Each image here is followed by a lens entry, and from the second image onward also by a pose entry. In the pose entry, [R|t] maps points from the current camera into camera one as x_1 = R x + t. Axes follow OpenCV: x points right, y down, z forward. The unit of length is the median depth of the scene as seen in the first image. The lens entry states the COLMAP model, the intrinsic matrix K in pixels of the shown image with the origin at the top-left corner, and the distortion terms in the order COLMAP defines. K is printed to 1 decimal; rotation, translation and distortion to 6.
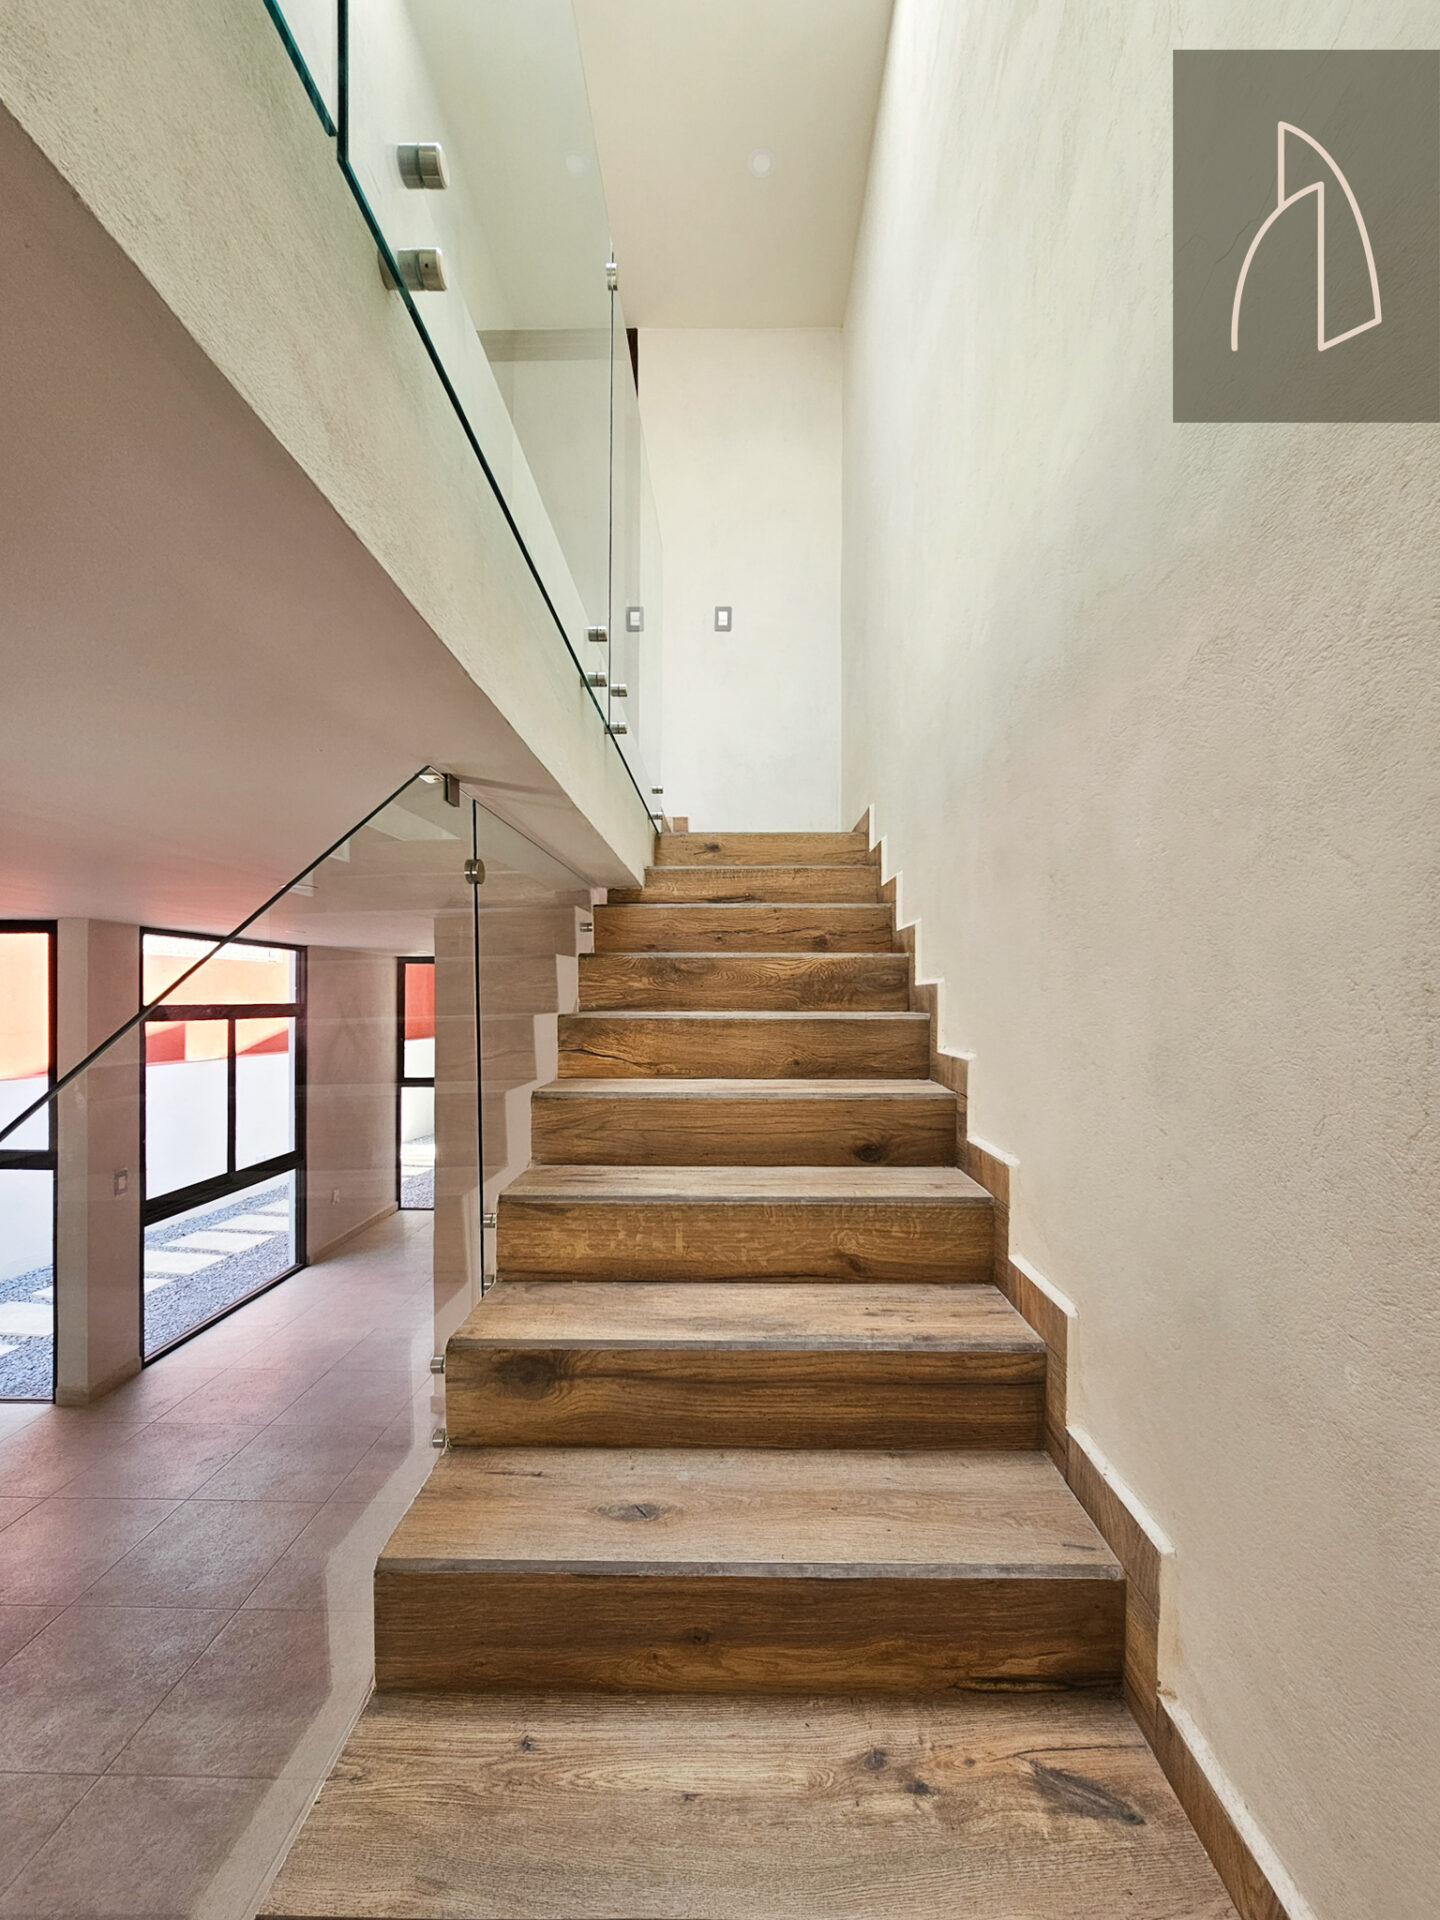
lens RADIAL K [[811.7, 0, 713.1], [0, 811.7, 1001.9], [0, 0, 1]] dist [0.000898, -0.000076]
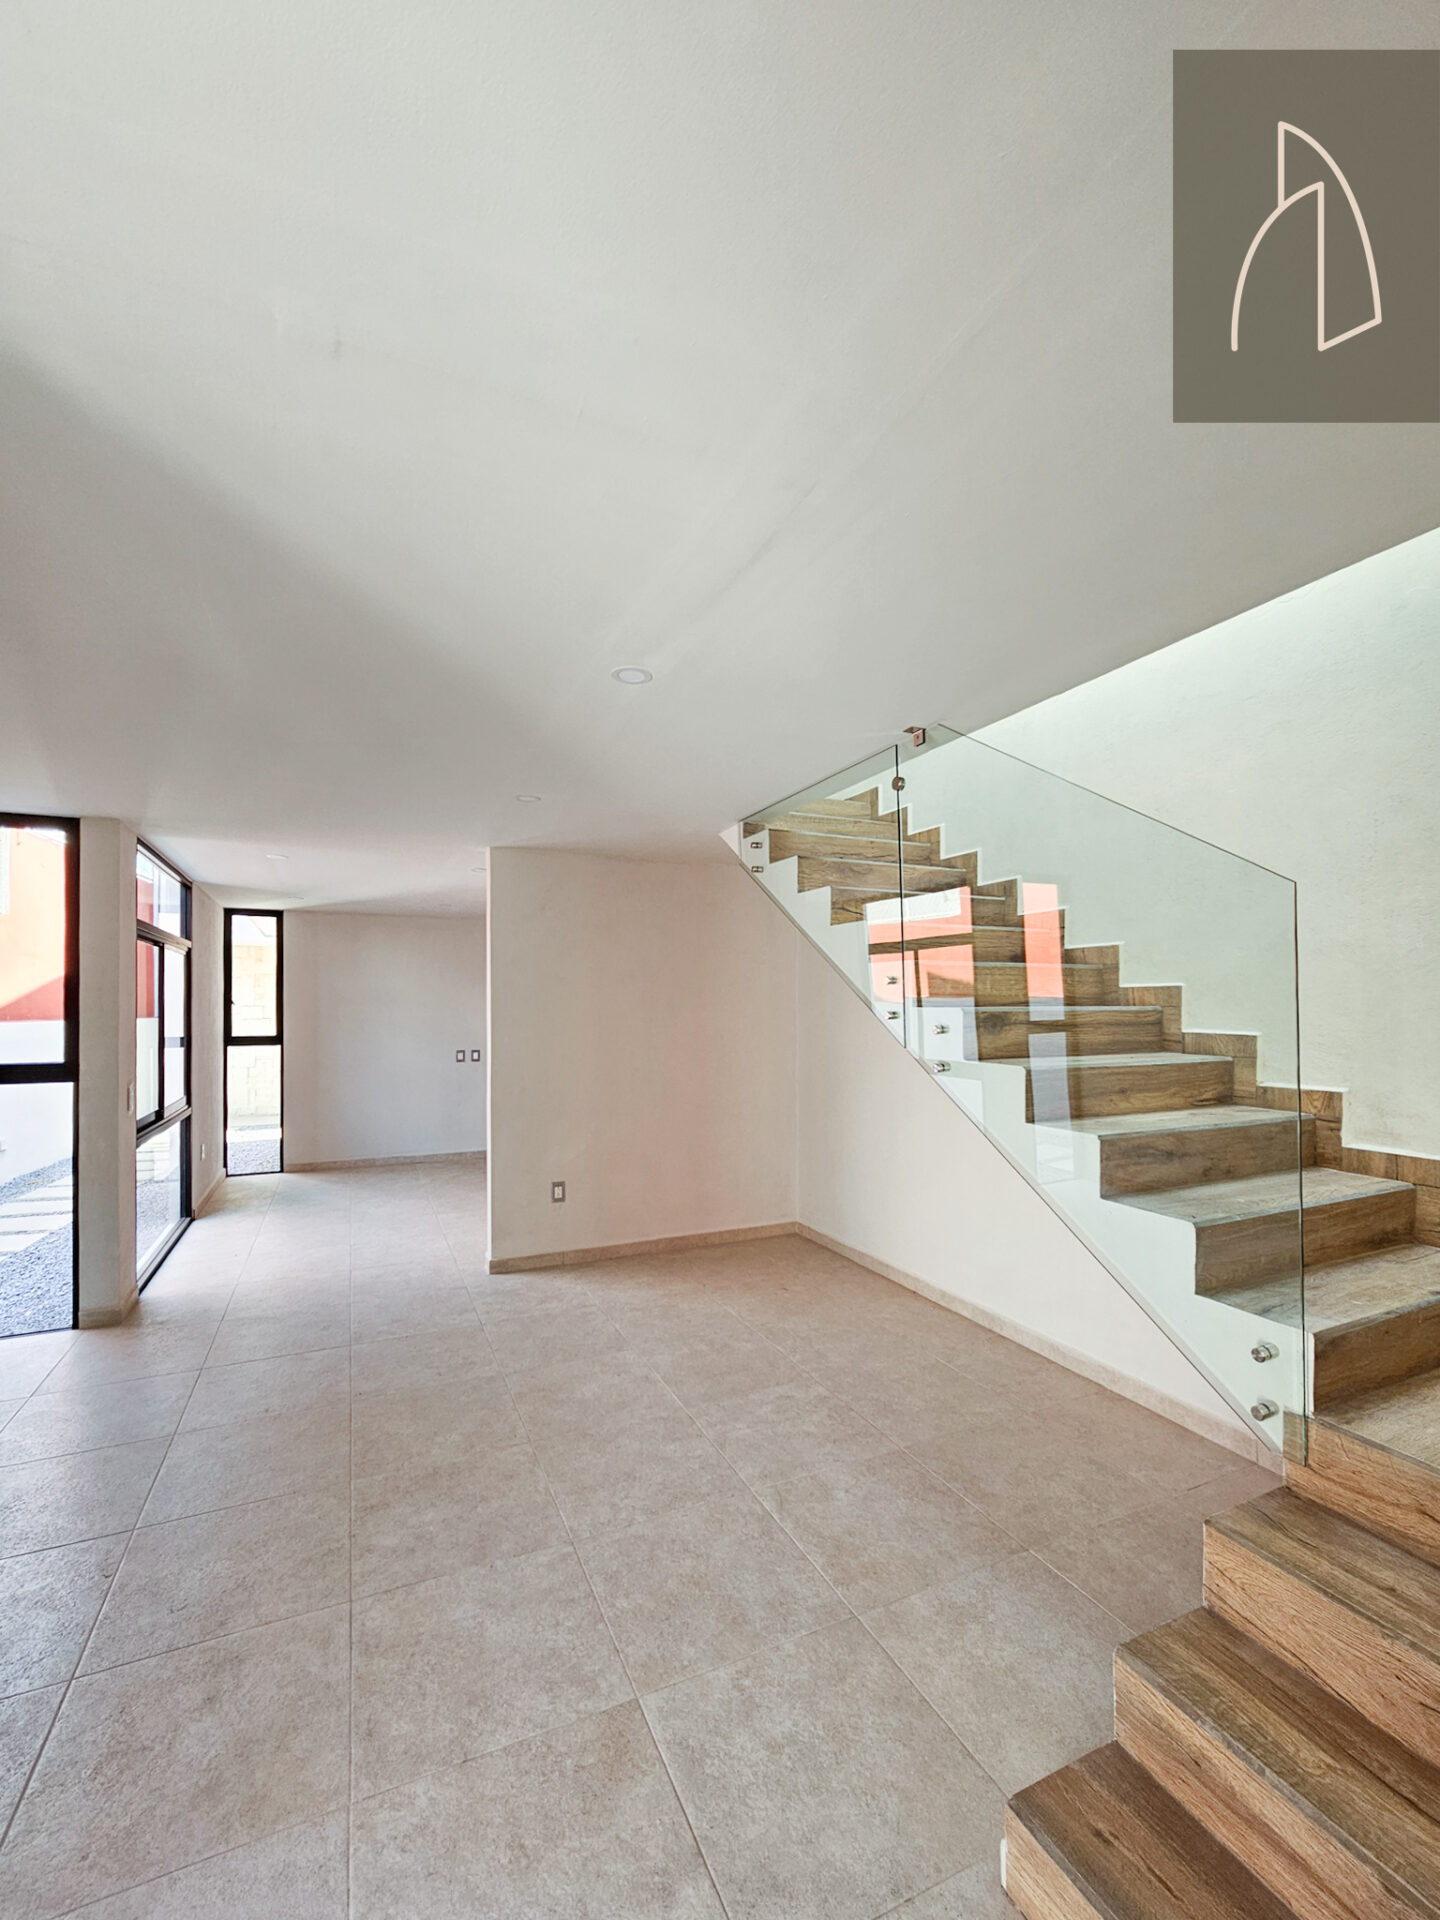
lens RADIAL K [[811.7, 0, 713.1], [0, 811.7, 1001.9], [0, 0, 1]] dist [0.000898, -0.000076]
pose [[0.903906, -0.005114, 0.427700, -0.963269], [0.008982, 0.999935, -0.007027, 0.225408], [-0.427636, 0.010194, 0.903893, -0.308141]]
